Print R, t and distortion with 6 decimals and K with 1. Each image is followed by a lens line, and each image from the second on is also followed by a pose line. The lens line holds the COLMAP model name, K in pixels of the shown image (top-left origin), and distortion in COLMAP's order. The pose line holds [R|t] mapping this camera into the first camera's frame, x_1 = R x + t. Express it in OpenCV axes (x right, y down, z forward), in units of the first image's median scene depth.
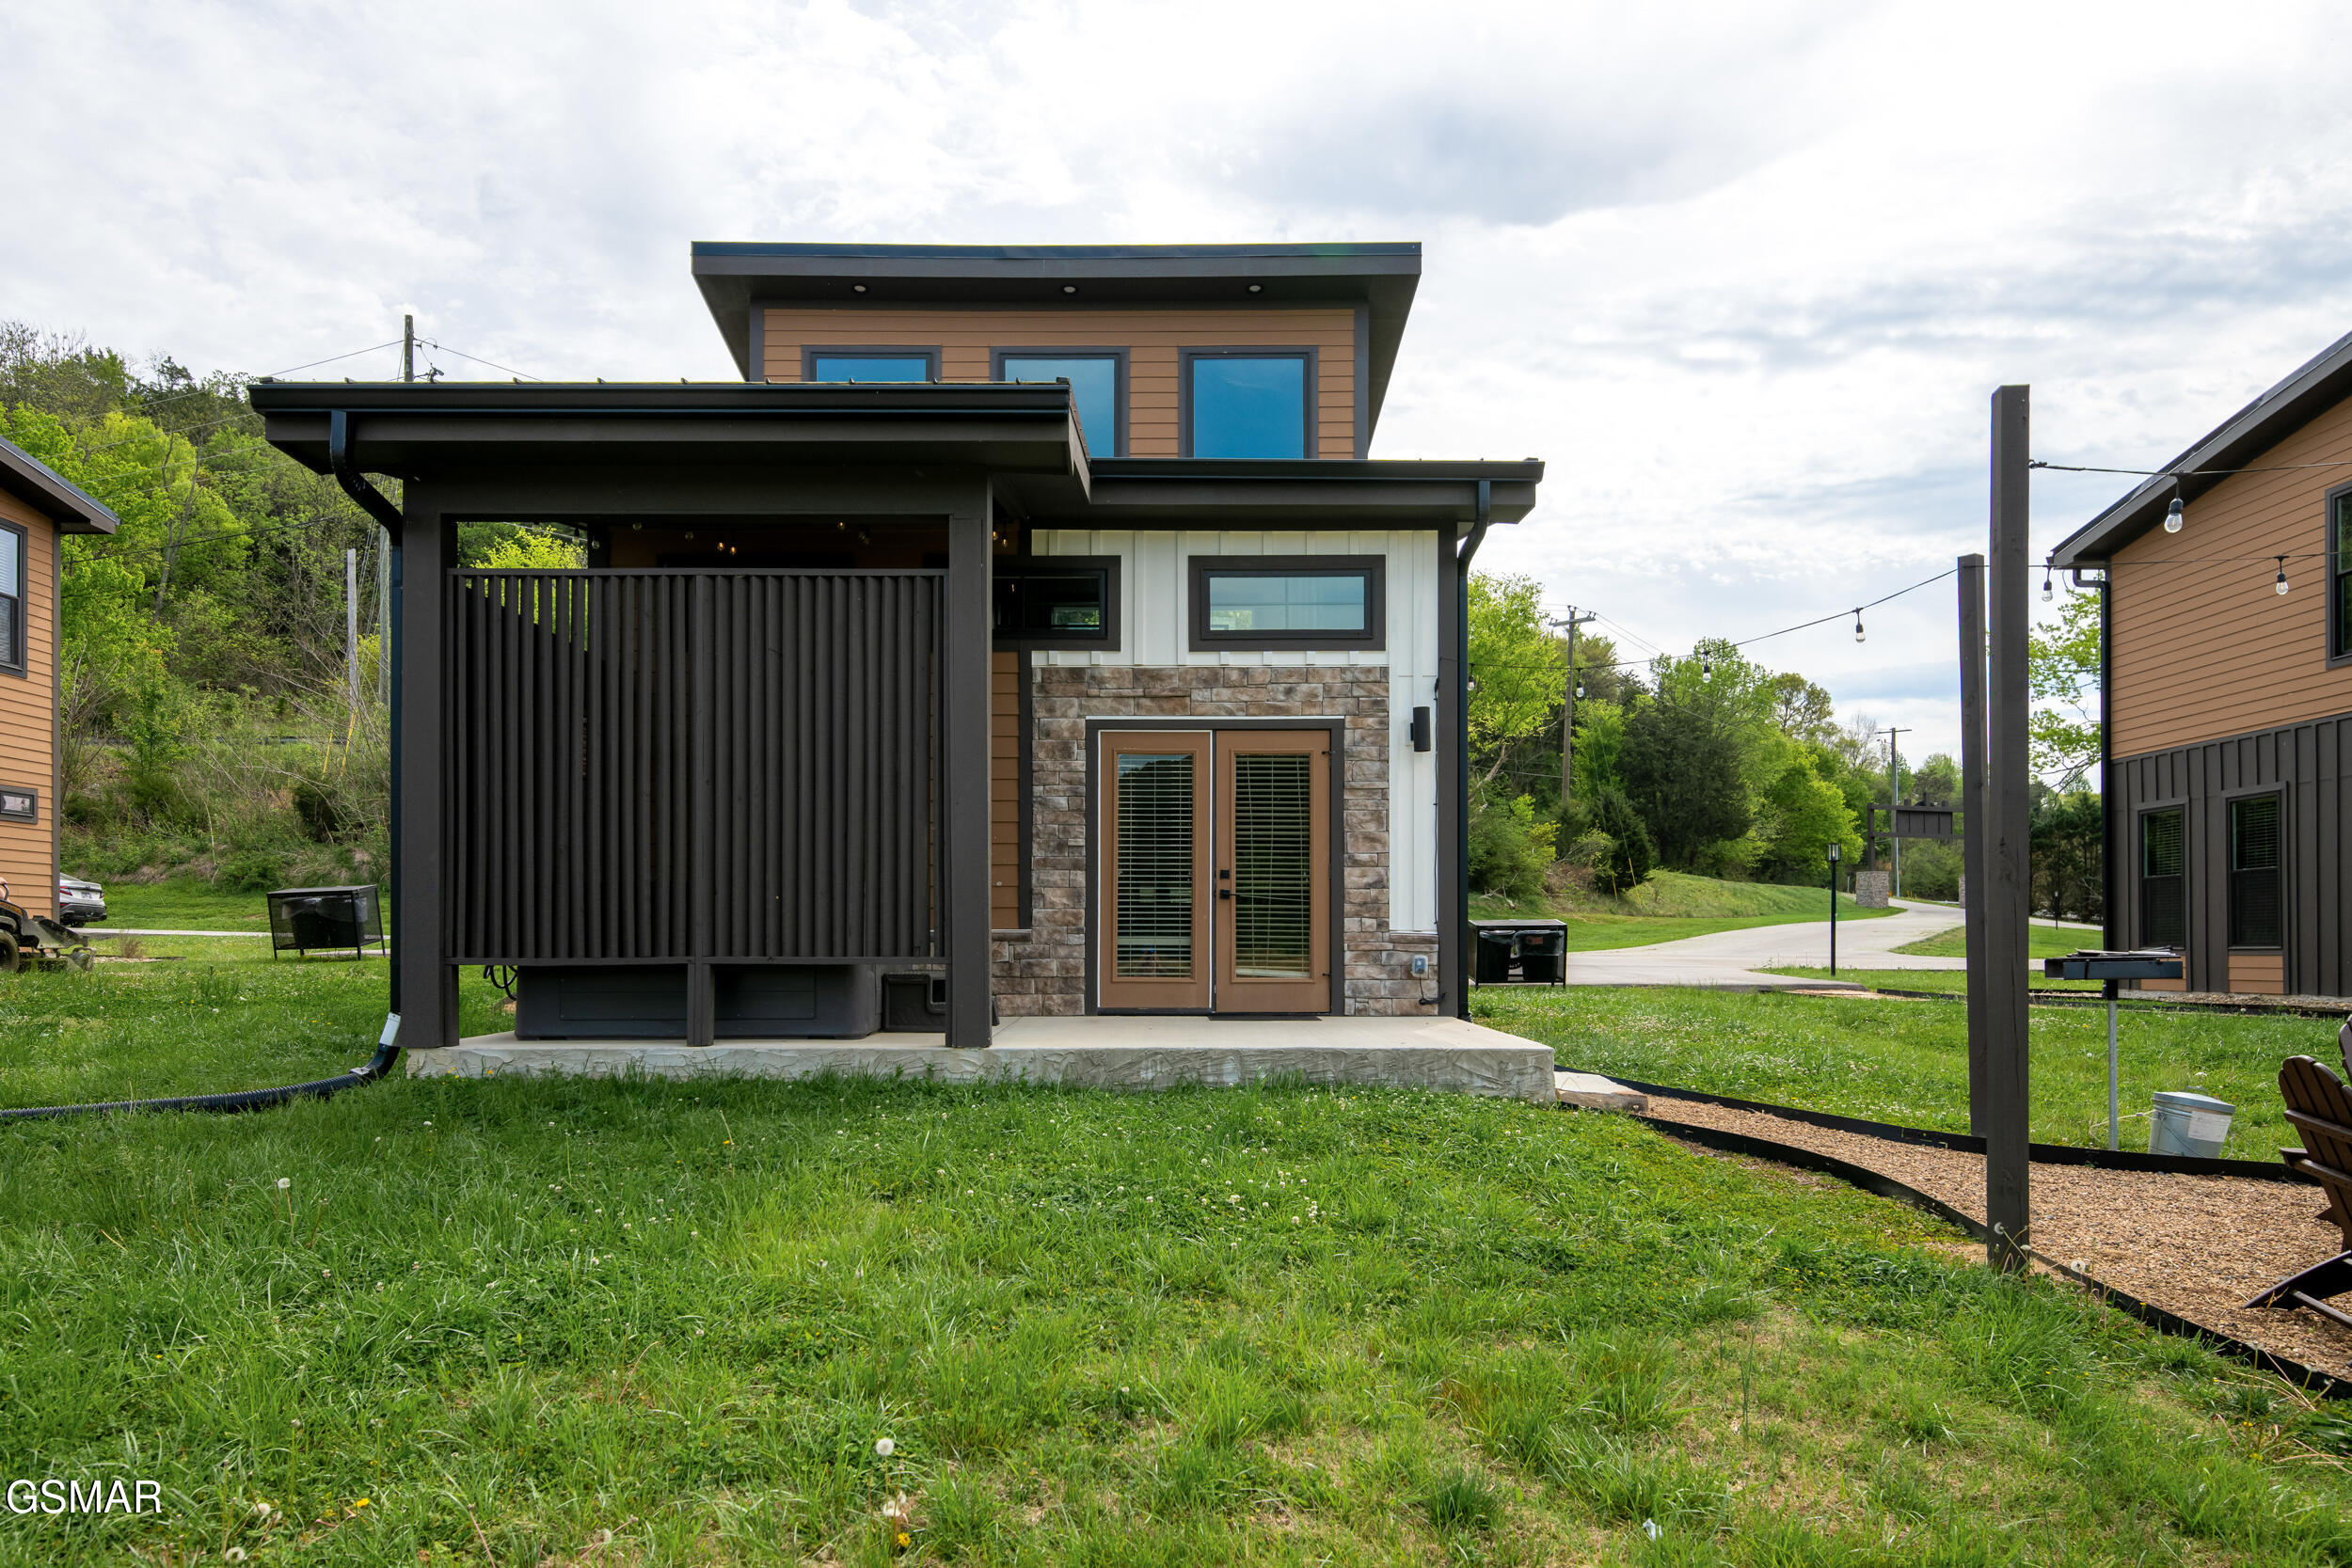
lens RADIAL K [[1490.3, 0, 1176.0], [0, 1490.3, 951.1], [0, 0, 1]] dist [0.000423, -0.000195]
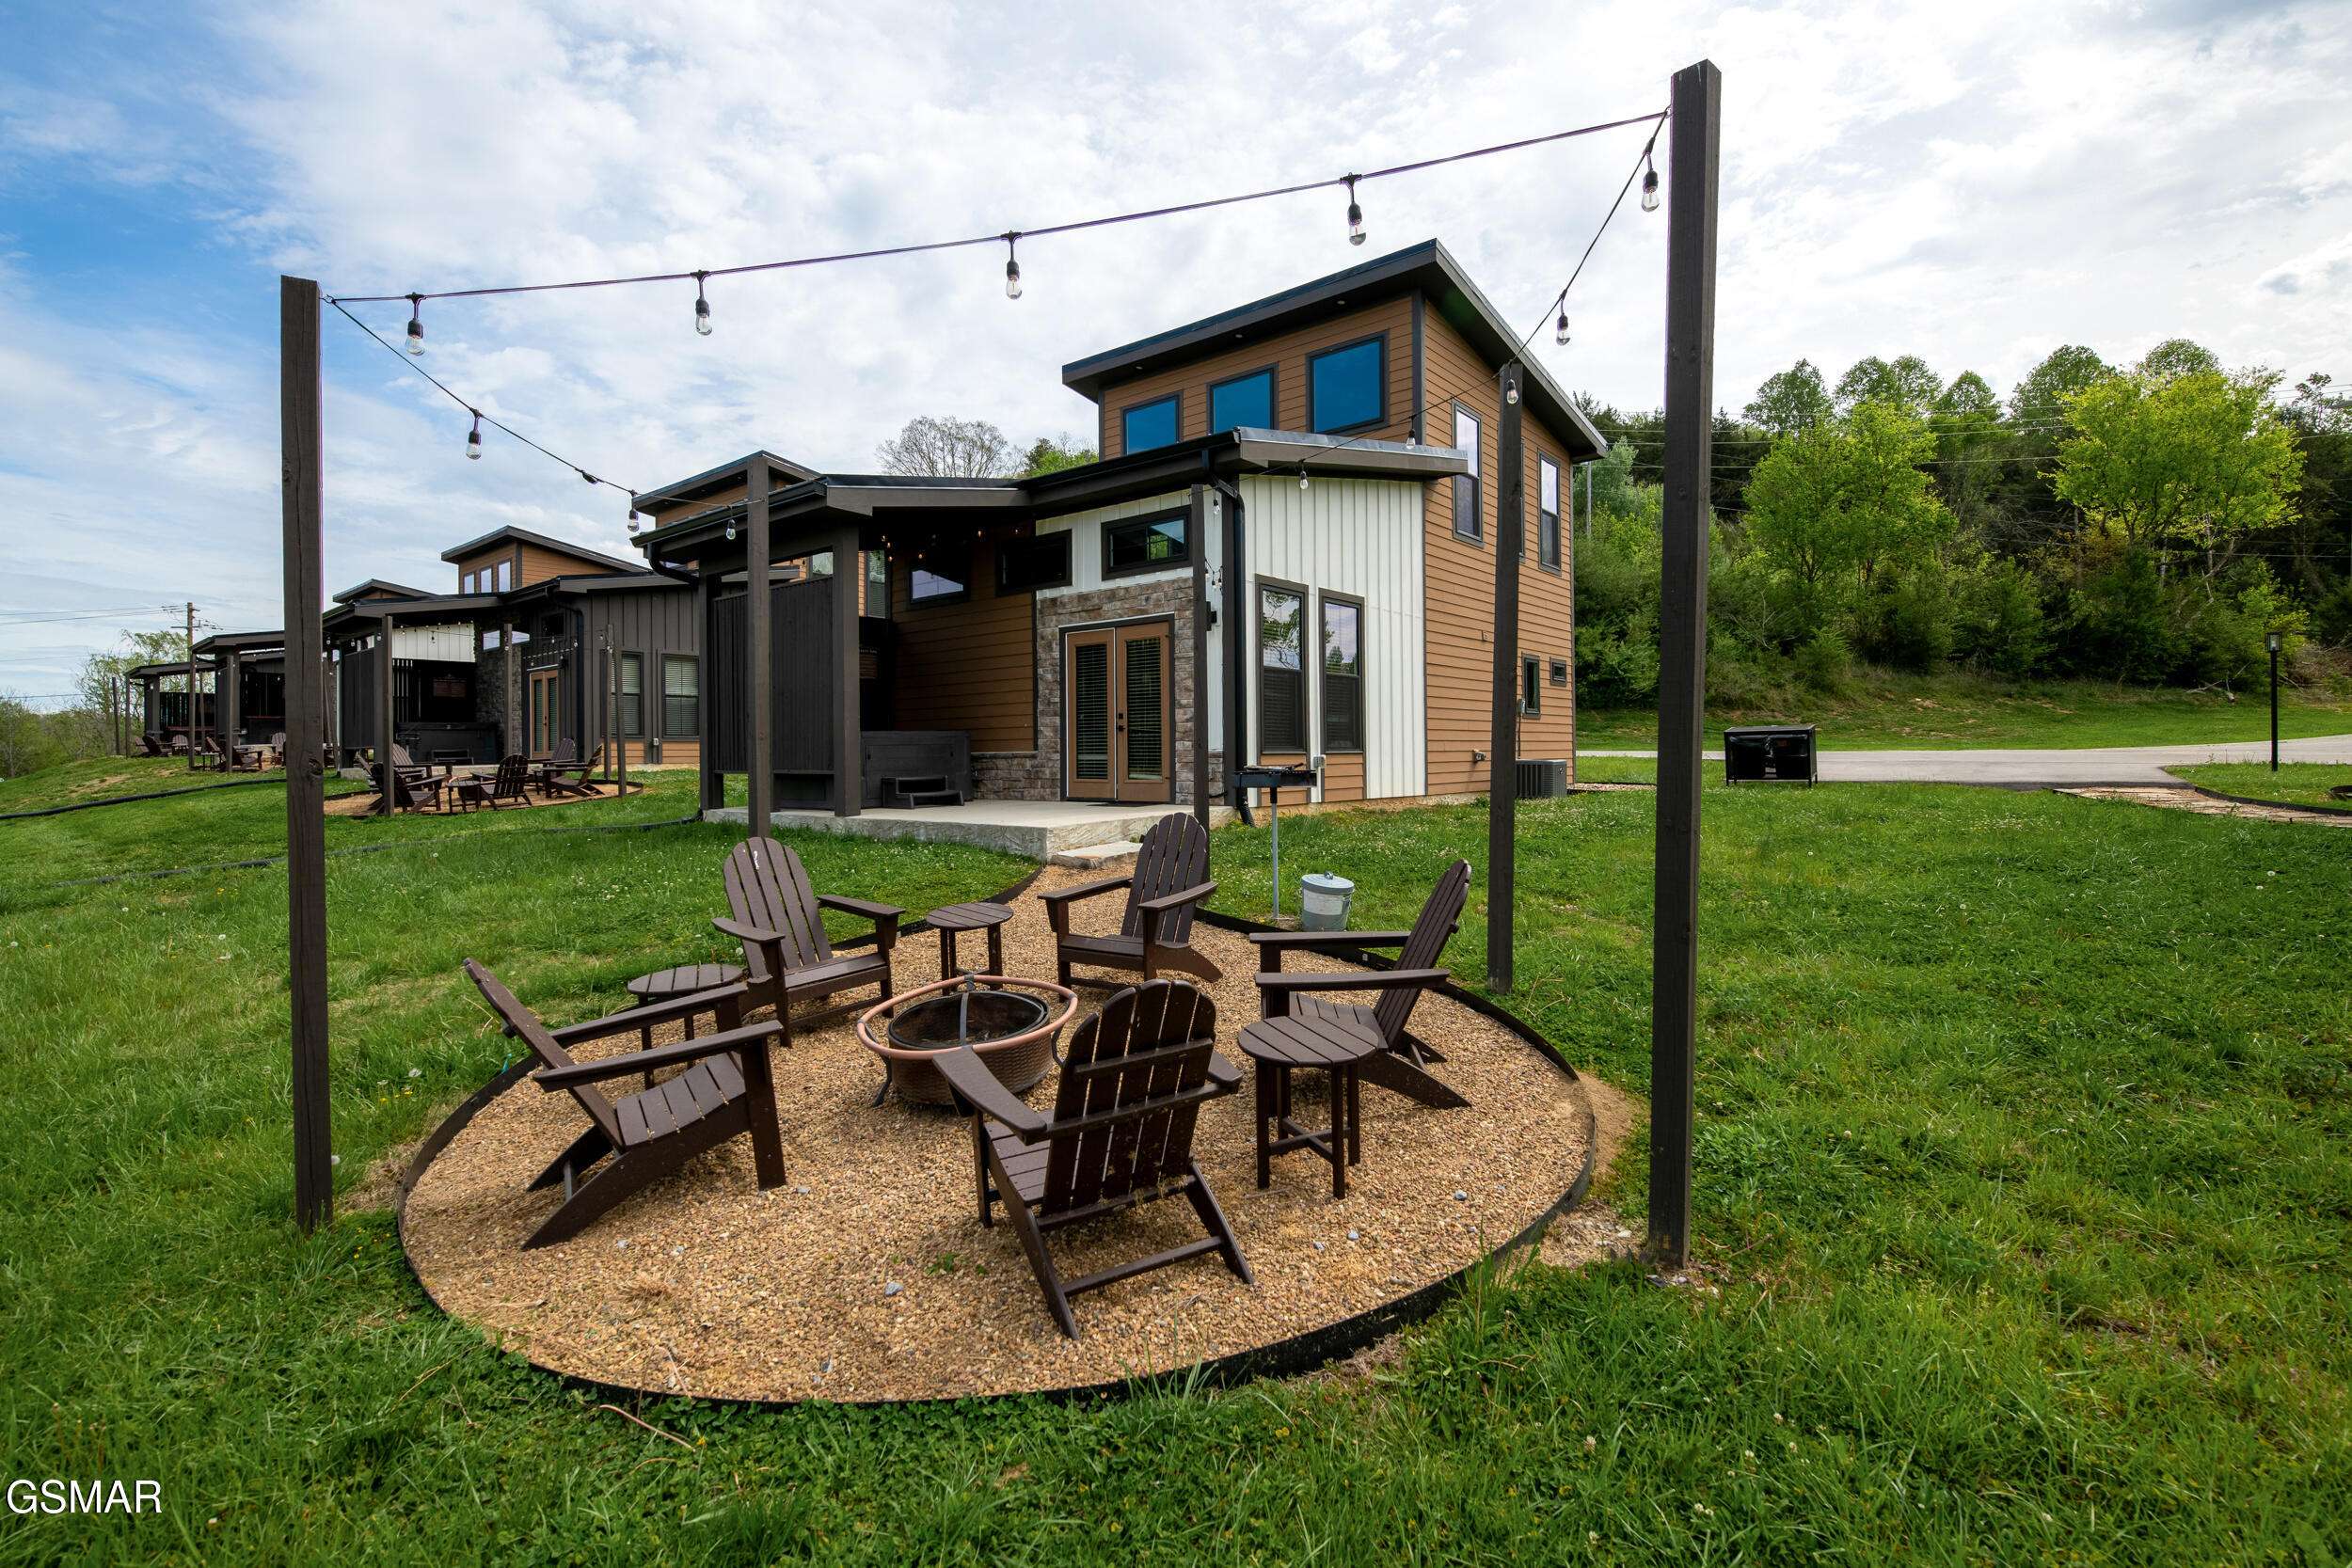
lens RADIAL K [[1020.4, 0, 1187.3], [0, 1020.4, 766.8], [0, 0, 1]] dist [-0.002636, -0.007808]
pose [[0.785752, -0.002158, -0.618537, 0.777477], [0.011857, 0.999863, 0.011574, -0.007972], [0.618427, -0.016428, 0.785670, 0.170841]]
